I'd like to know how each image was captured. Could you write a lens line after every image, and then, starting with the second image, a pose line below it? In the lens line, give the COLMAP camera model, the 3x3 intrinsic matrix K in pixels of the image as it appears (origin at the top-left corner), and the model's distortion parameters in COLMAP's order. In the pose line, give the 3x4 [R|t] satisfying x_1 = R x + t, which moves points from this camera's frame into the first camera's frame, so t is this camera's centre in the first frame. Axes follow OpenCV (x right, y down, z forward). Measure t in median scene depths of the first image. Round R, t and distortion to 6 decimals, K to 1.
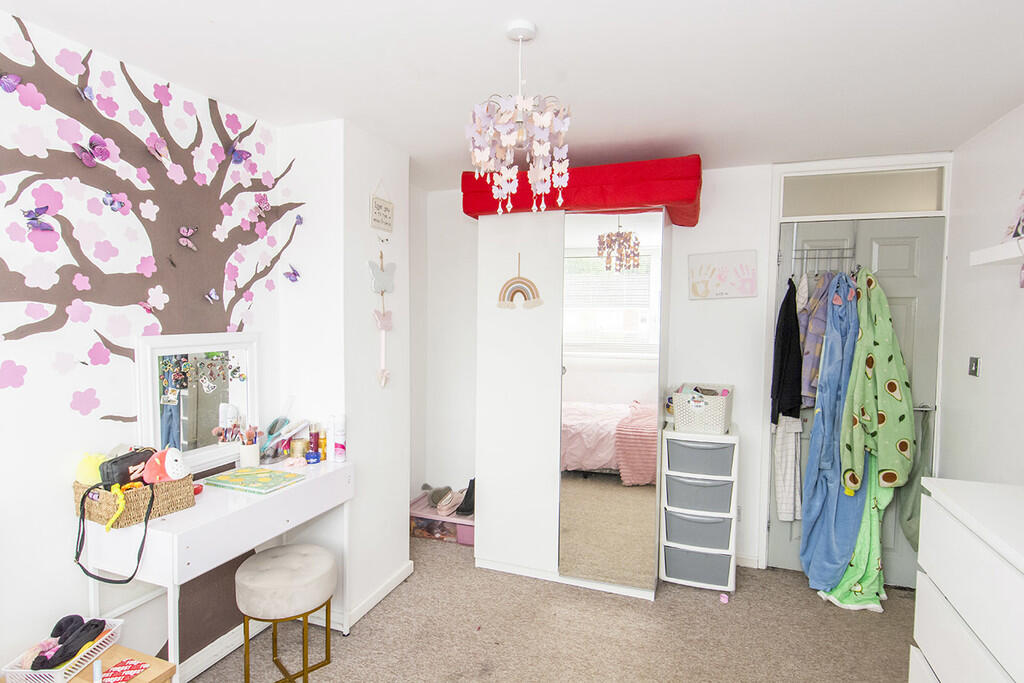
lens RADIAL K [[550.2, 0, 510.7], [0, 550.2, 336.8], [0, 0, 1]] dist [-0.003919, -0.001560]
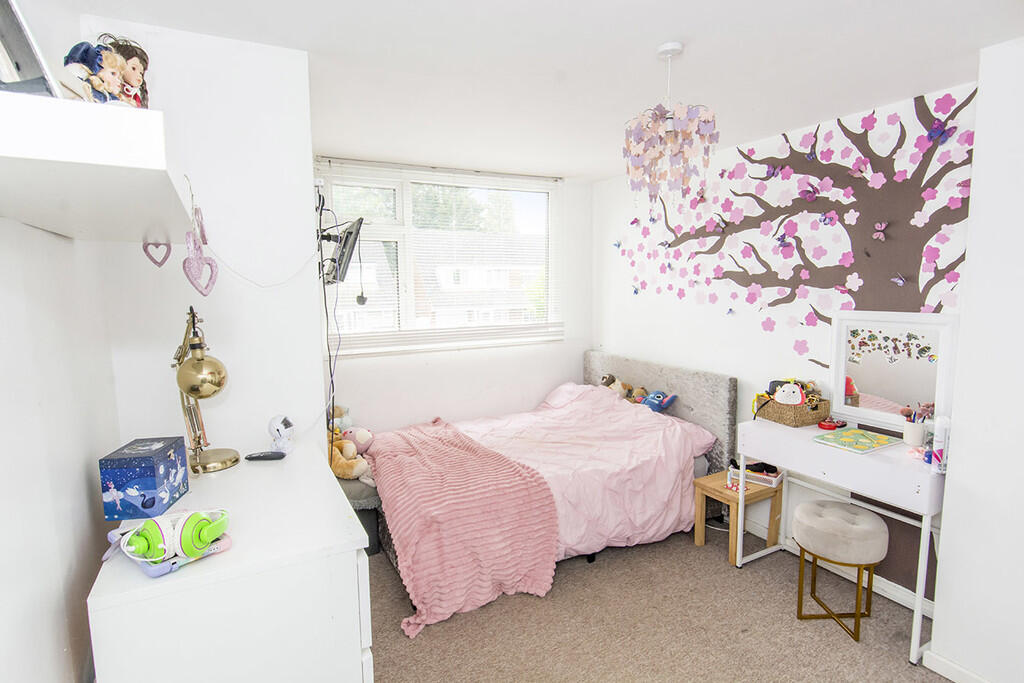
lens RADIAL K [[550.2, 0, 510.7], [0, 550.2, 336.8], [0, 0, 1]] dist [-0.003919, -0.001560]
pose [[-0.670965, 0.064230, -0.738702, 0.917328], [-0.033011, 0.992666, 0.116297, -0.067863], [0.740754, 0.102417, -0.663924, 1.300606]]
